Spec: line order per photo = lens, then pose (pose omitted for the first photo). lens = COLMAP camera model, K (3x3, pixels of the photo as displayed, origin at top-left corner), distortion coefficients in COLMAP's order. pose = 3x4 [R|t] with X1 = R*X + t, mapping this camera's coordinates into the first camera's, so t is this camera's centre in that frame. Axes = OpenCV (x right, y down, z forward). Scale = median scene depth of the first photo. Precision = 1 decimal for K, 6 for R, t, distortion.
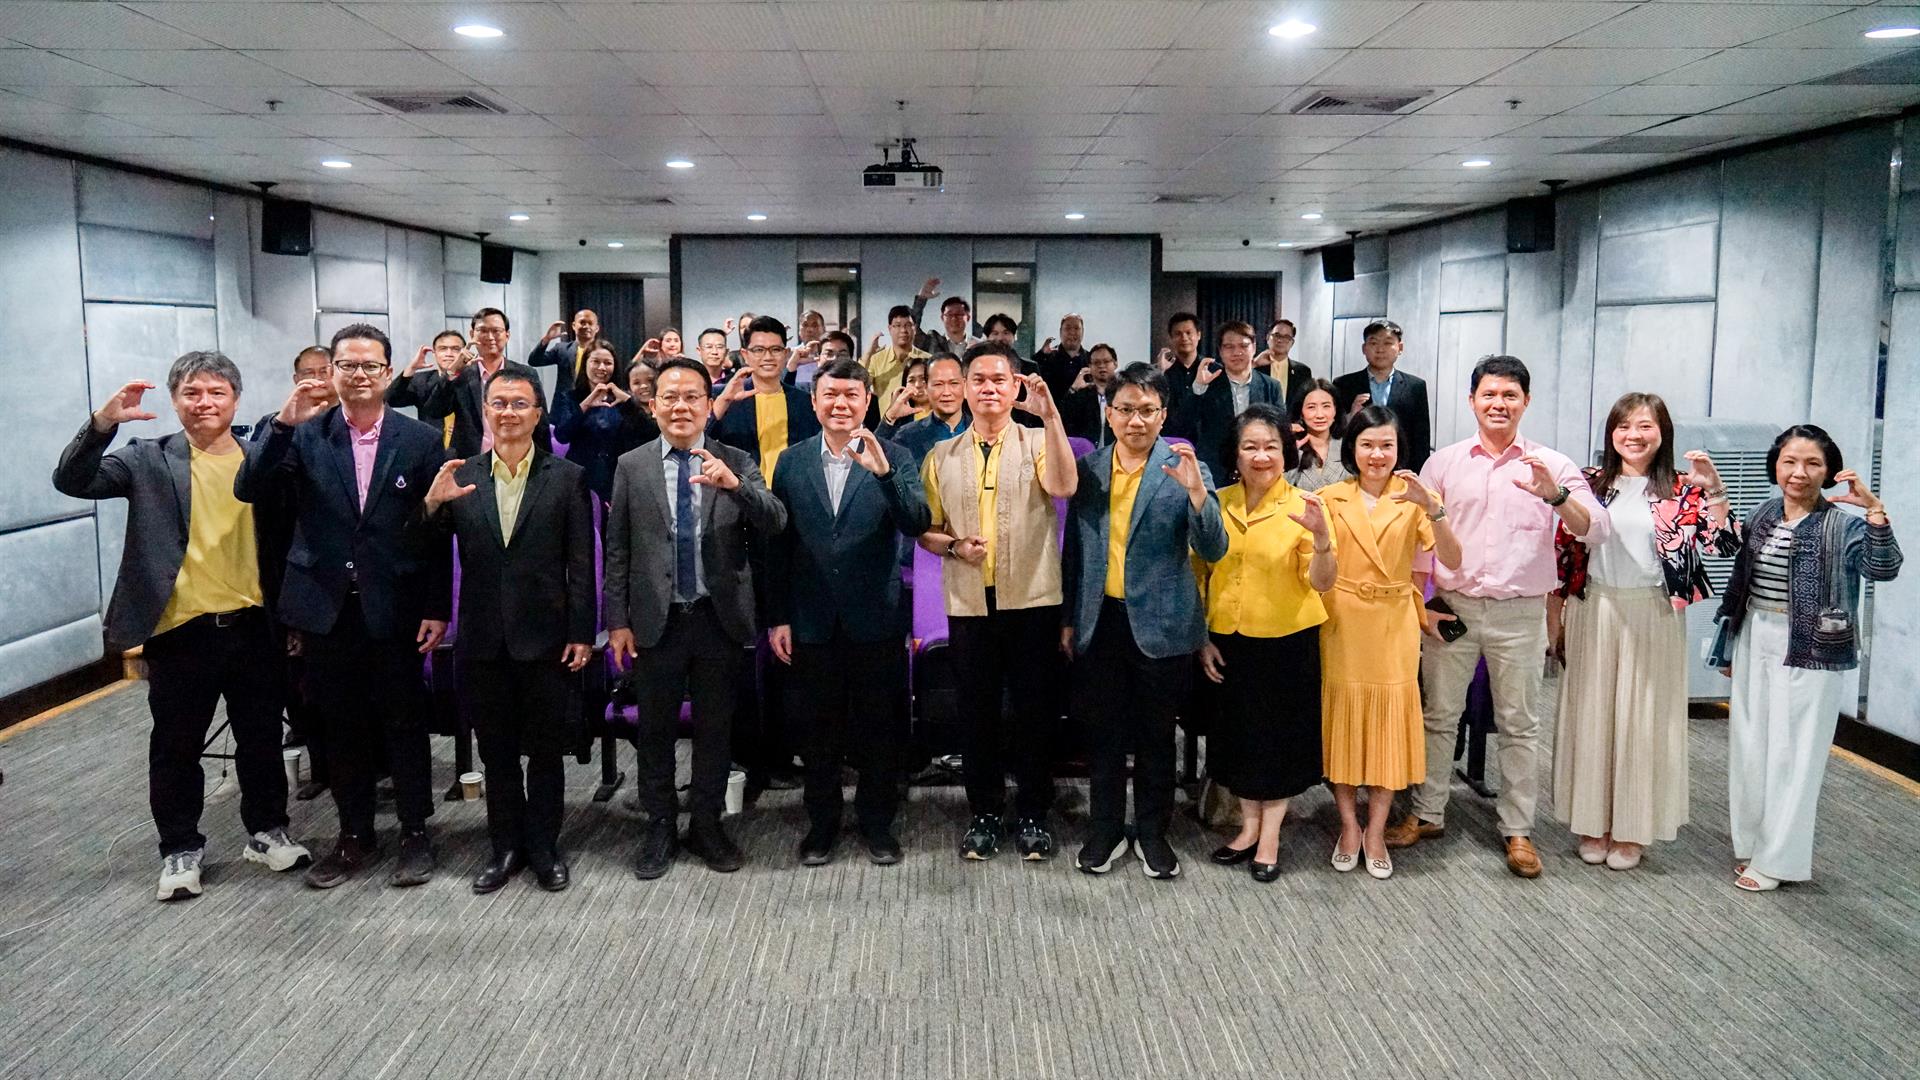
lens RADIAL K [[1445.9, 0, 958.0], [0, 1445.9, 473.1], [0, 0, 1]] dist [0.057899, 0.000085]
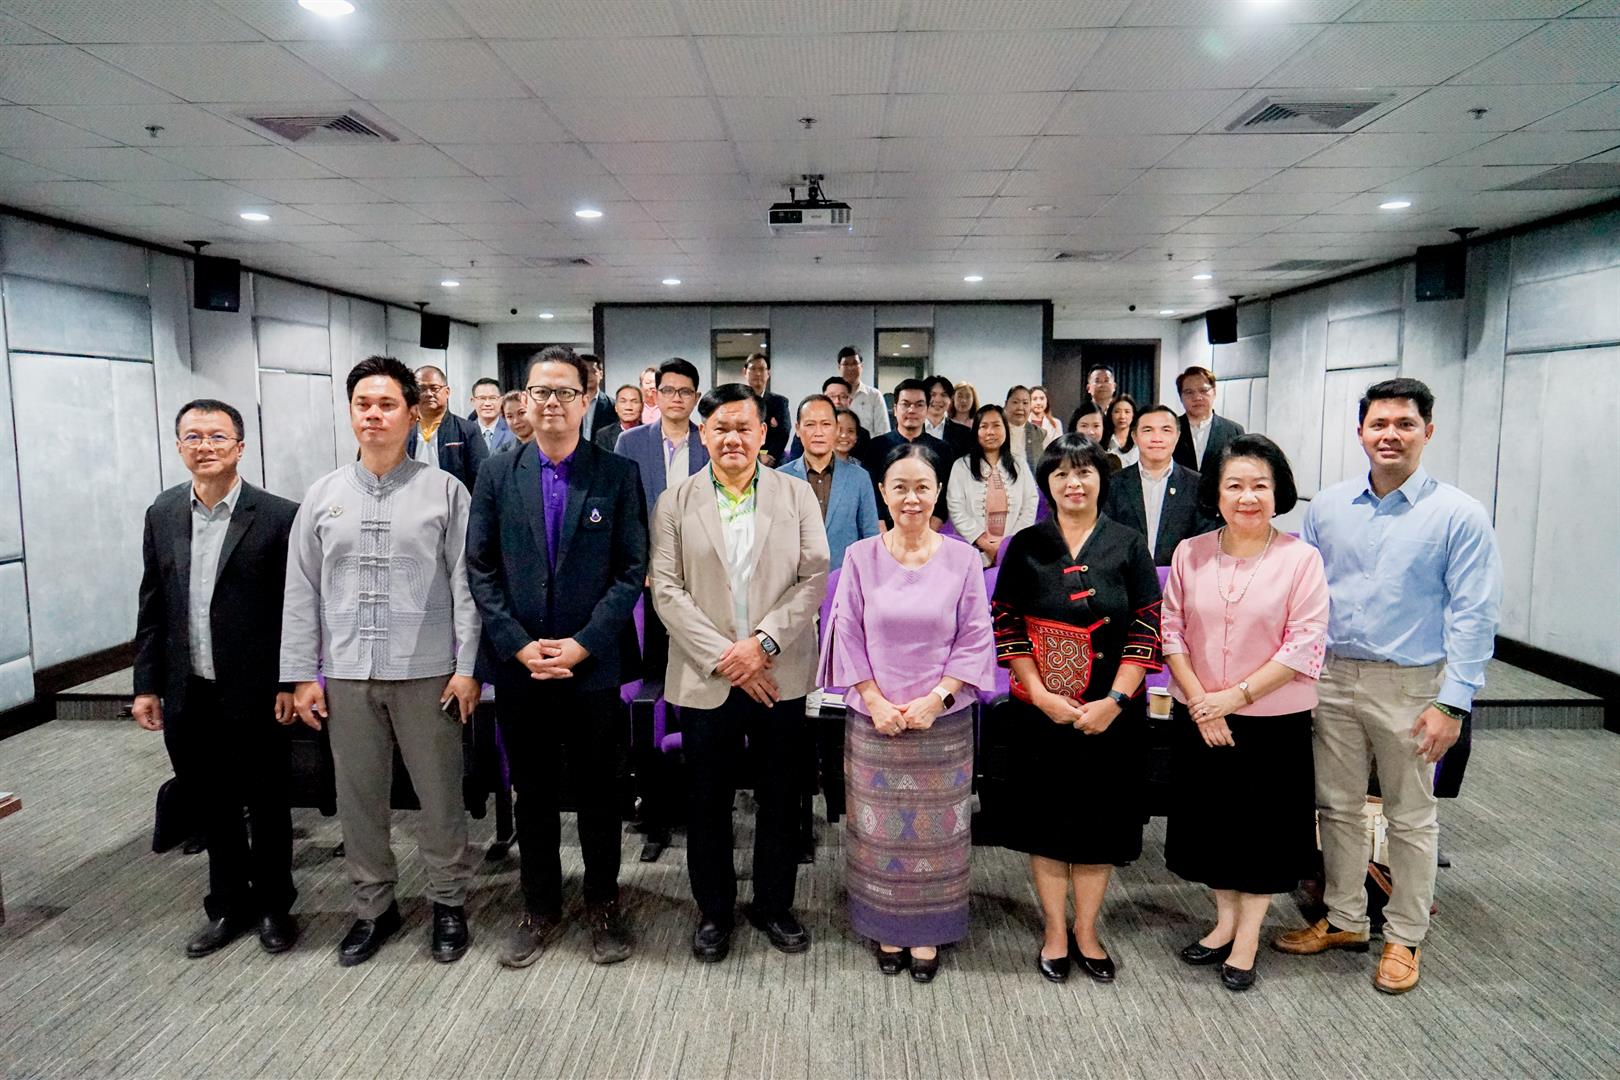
lens RADIAL K [[1200.5, 0, 790.9], [0, 1200.5, 543.8], [0, 0, 1]] dist [0.062013, -0.000266]
pose [[0.998594, 0.001163, -0.053003, -0.005877], [-0.000613, 0.999946, 0.010401, 0.006553], [0.053012, -0.010354, 0.998540, 0.148380]]
